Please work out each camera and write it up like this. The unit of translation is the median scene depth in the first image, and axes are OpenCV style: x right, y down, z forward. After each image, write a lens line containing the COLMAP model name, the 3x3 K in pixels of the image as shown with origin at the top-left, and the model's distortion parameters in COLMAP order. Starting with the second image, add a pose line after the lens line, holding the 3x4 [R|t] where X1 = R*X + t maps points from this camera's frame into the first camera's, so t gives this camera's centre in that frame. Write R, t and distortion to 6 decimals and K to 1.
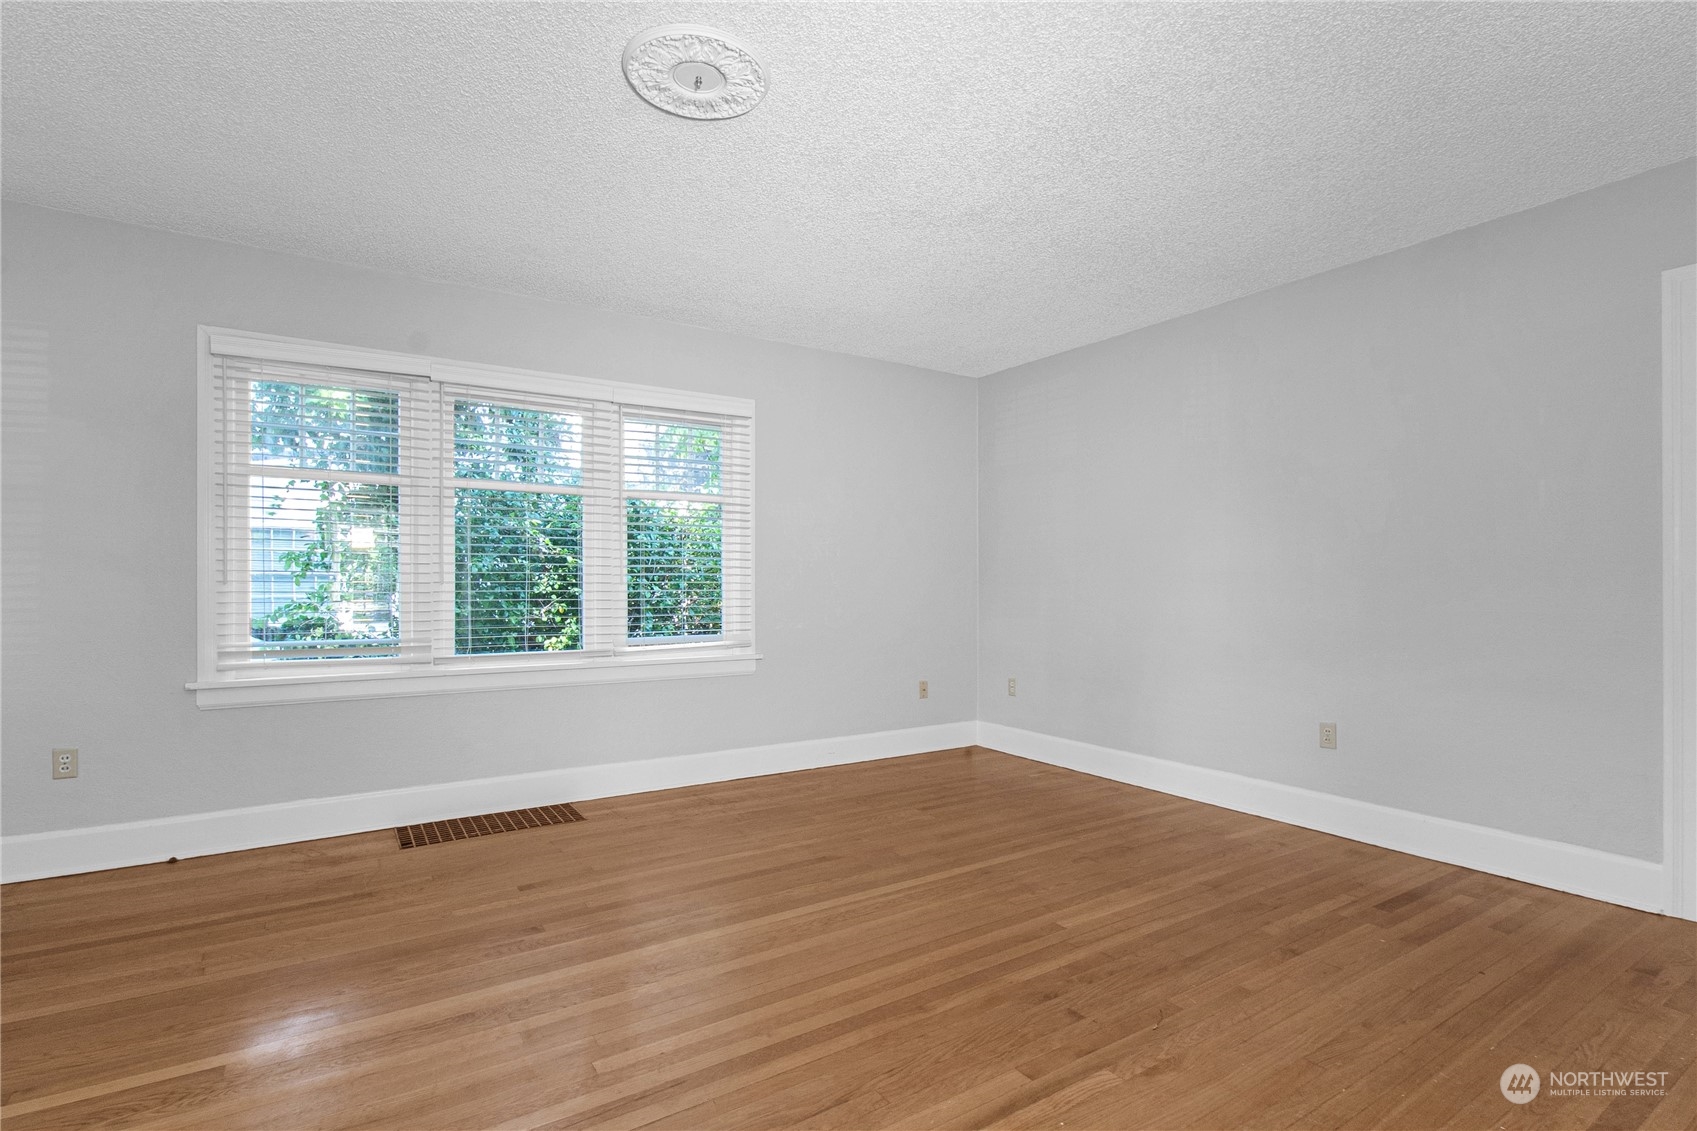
lens RADIAL K [[816.7, 0, 869.9], [0, 816.7, 583.2], [0, 0, 1]] dist [-0.001475, 0.000908]
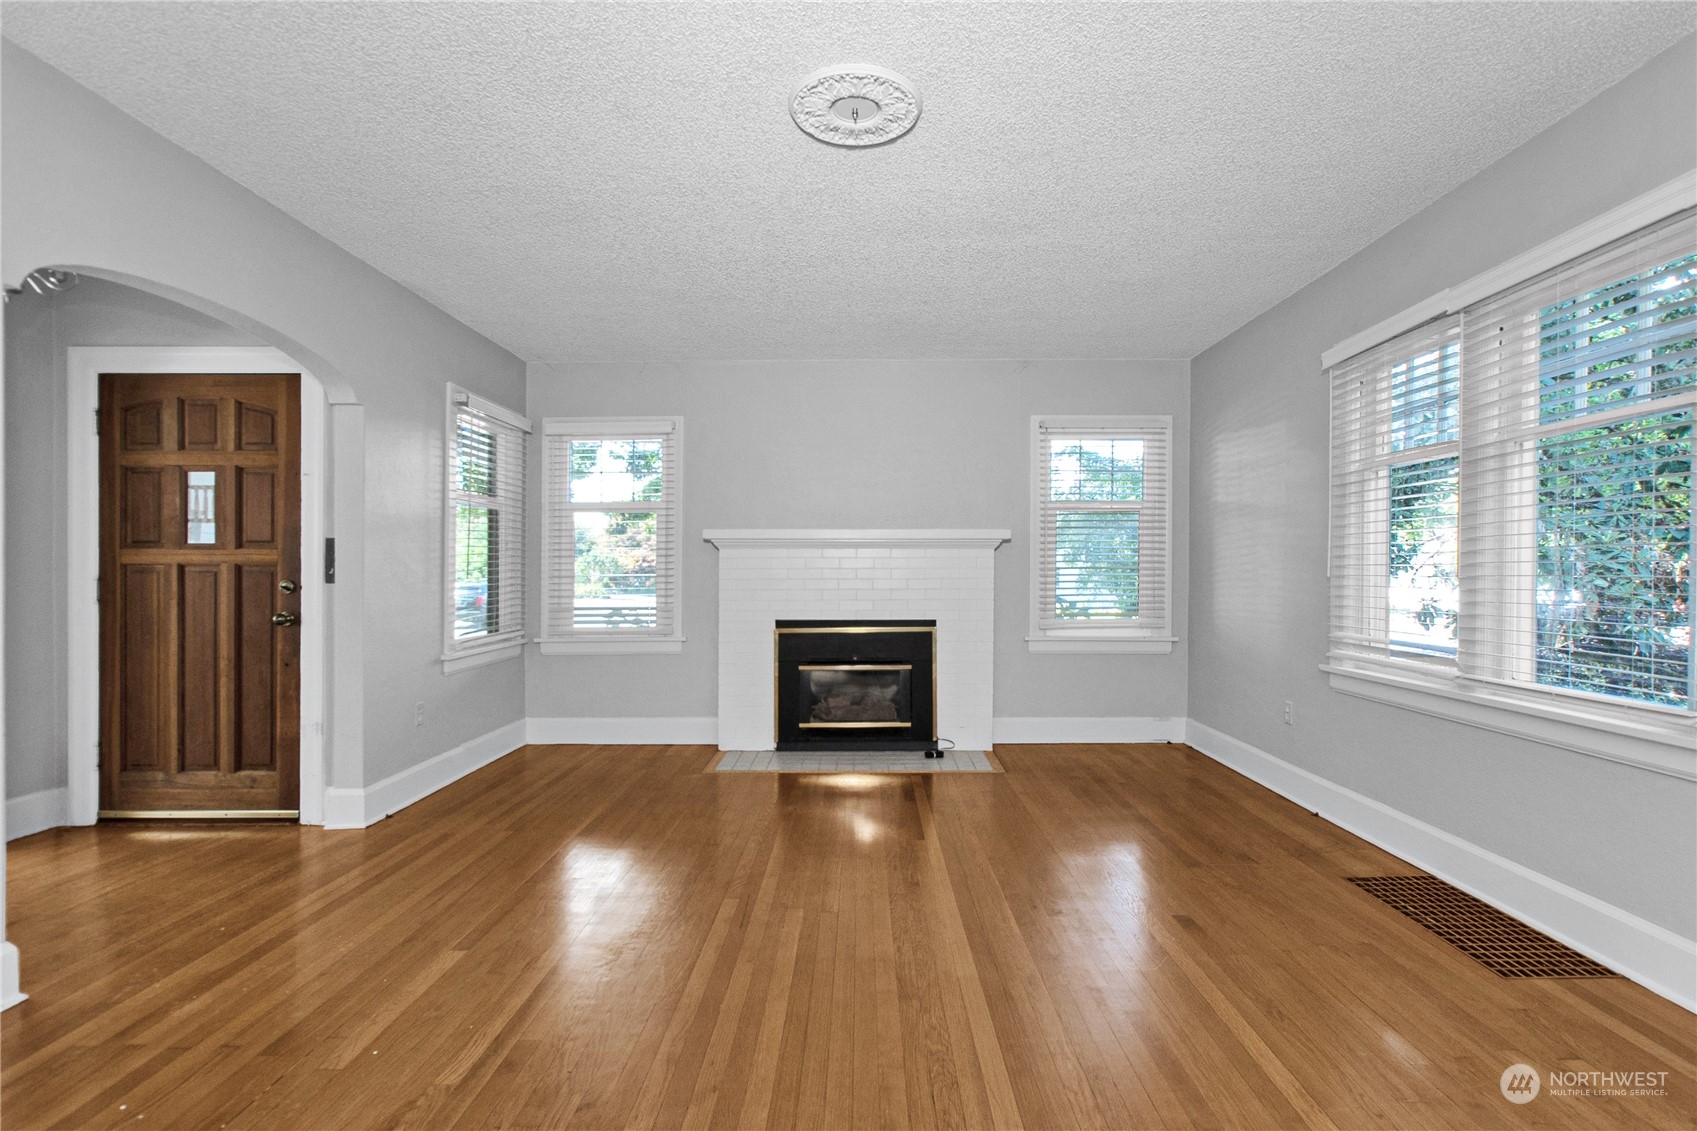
lens RADIAL K [[816.7, 0, 869.9], [0, 816.7, 583.2], [0, 0, 1]] dist [-0.001475, 0.000908]
pose [[-0.548564, 0.007251, -0.836077, 0.447184], [-0.001650, 0.999951, 0.009755, -0.002548], [0.836107, 0.006730, -0.548526, 1.049628]]
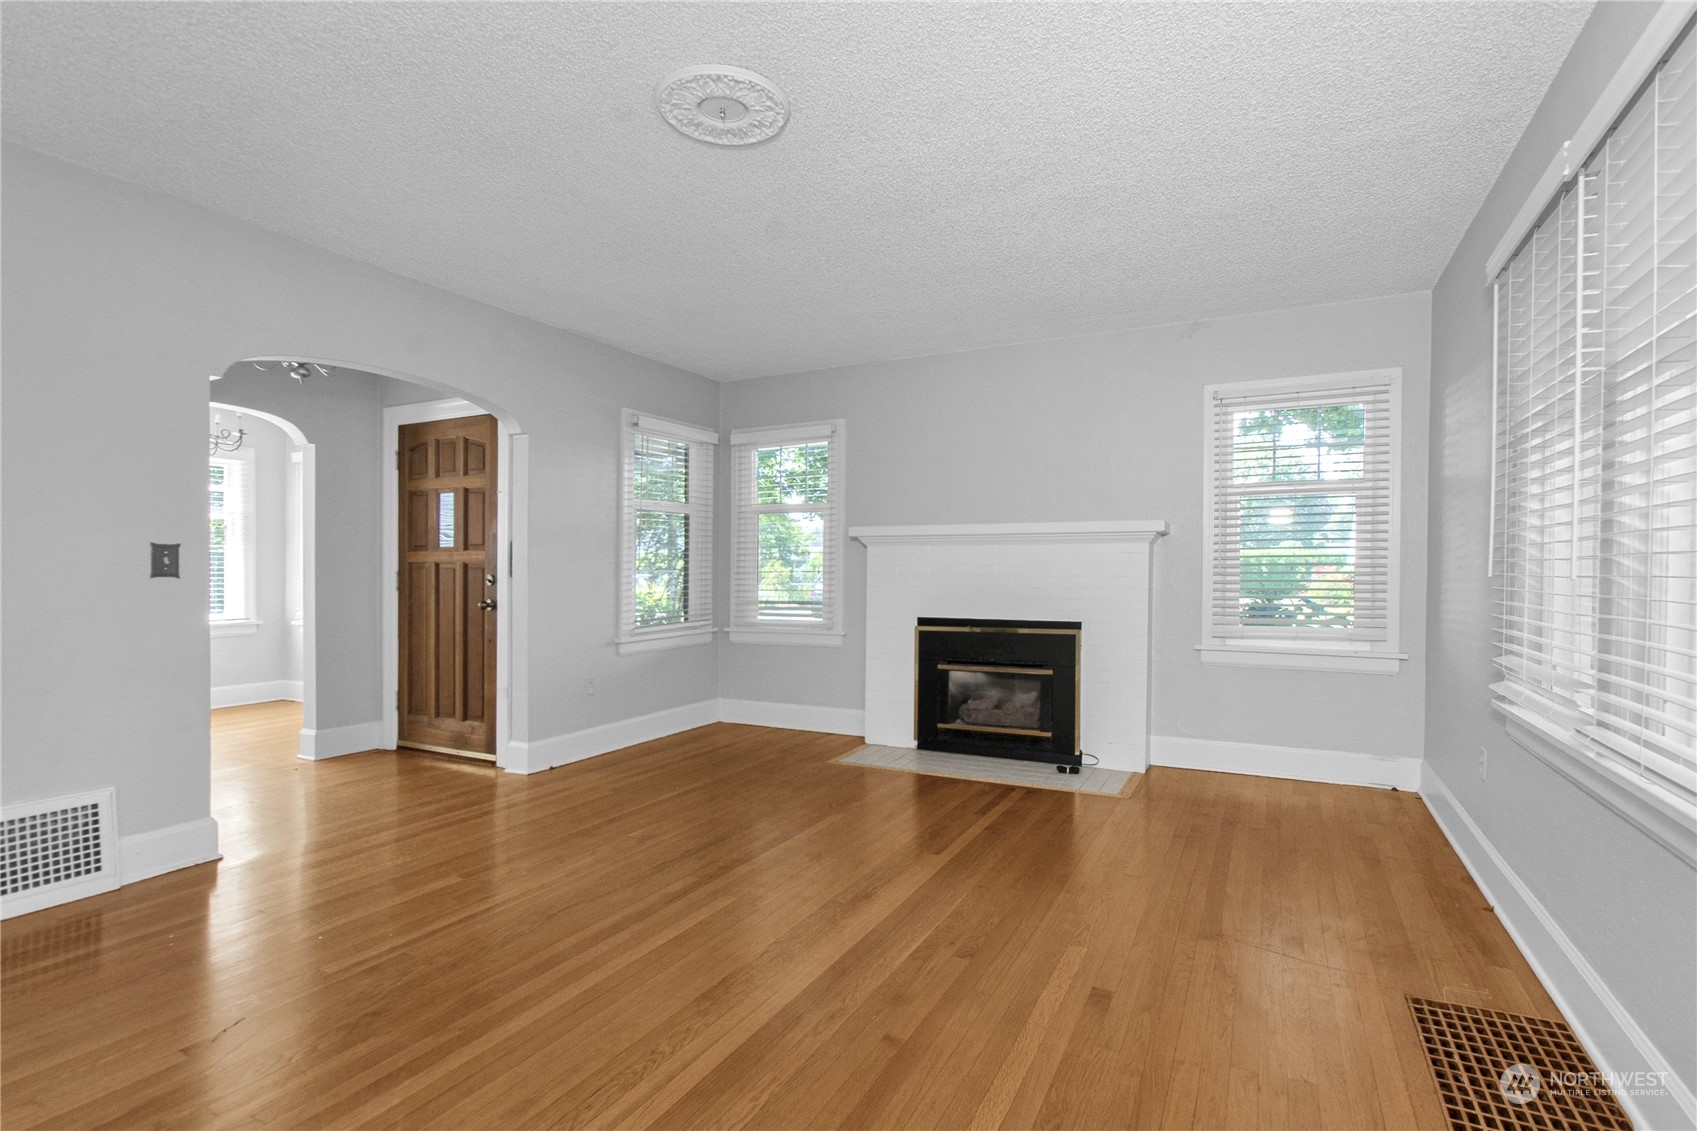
lens RADIAL K [[816.7, 0, 869.9], [0, 816.7, 583.2], [0, 0, 1]] dist [-0.001475, 0.000908]
pose [[-0.865772, 0.003189, -0.500428, 0.106553], [-0.004367, 0.999893, 0.013927, -0.002542], [0.500419, 0.014243, -0.865666, 1.331008]]
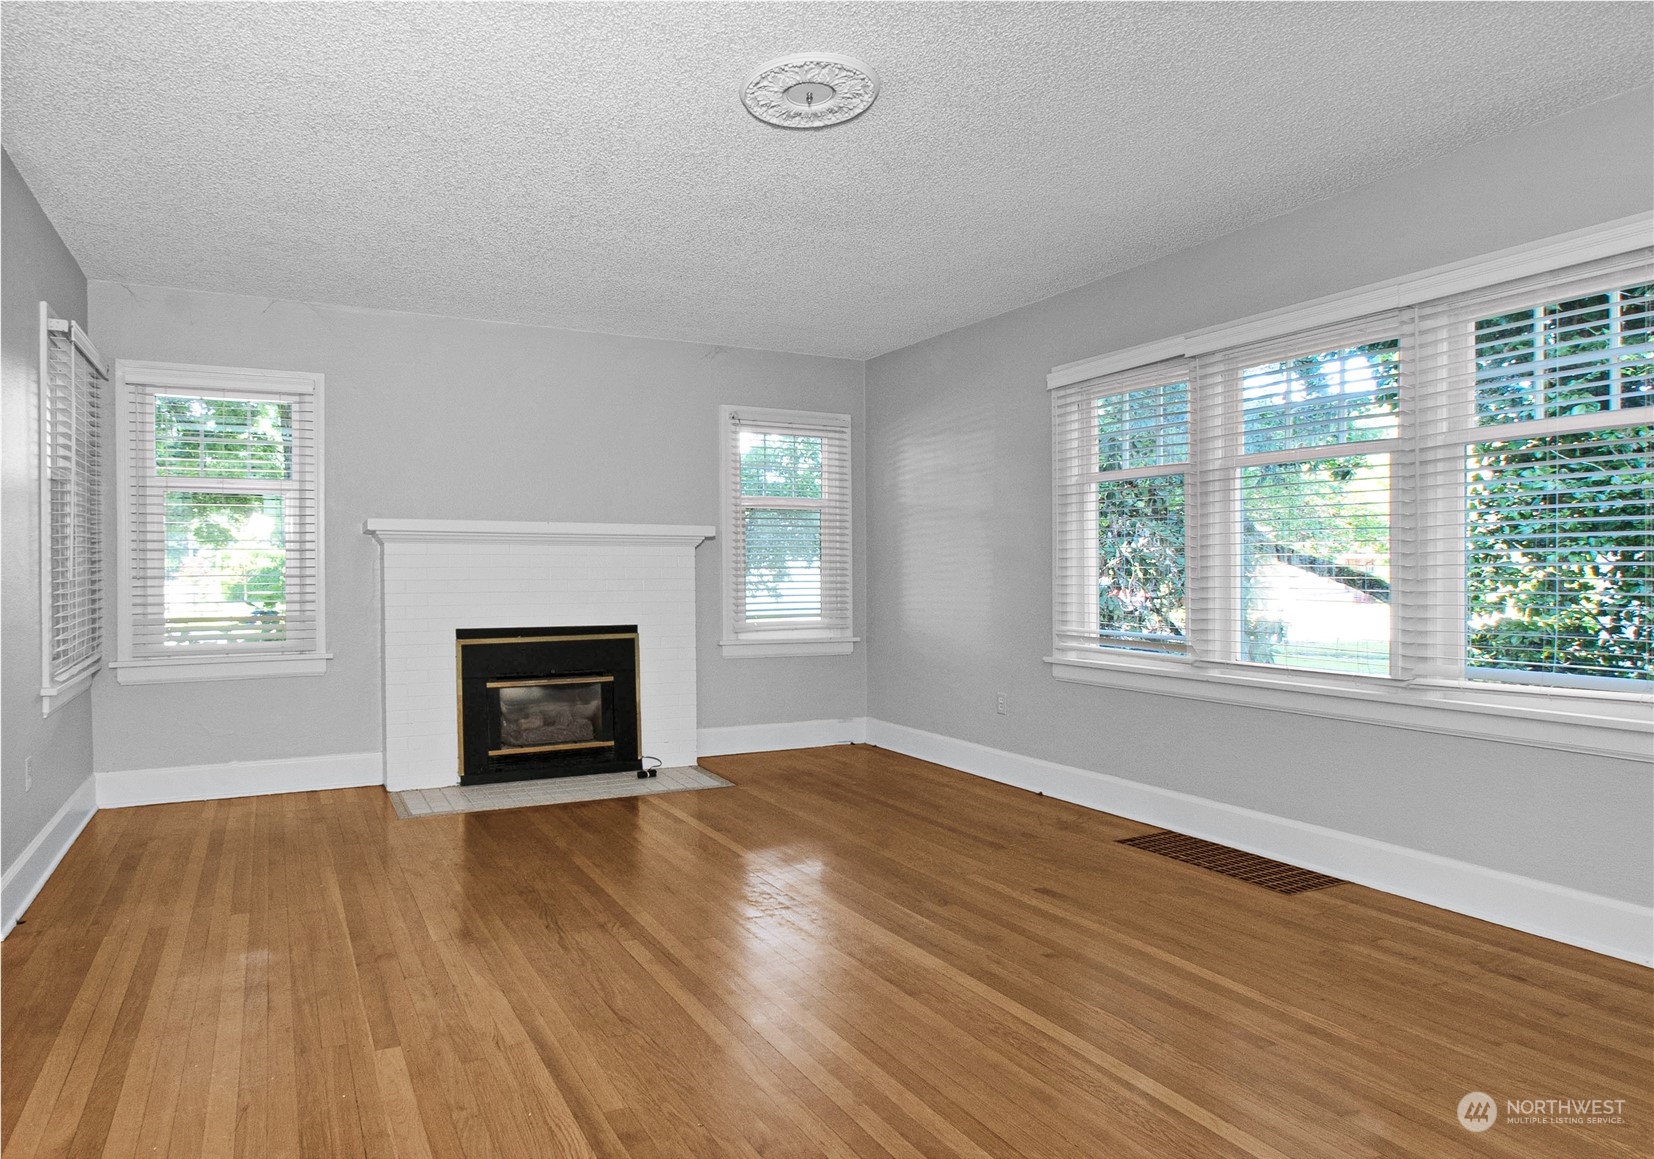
lens RADIAL K [[950.9, 0, 706.7], [0, 950.9, 580.3], [0, 0, 1]] dist [0.001181, 0.001305]
pose [[-0.157157, 0.003899, -0.987566, 0.663322], [-0.001193, 0.999991, 0.004138, -0.001005], [0.987573, 0.001828, -0.157151, 0.683706]]
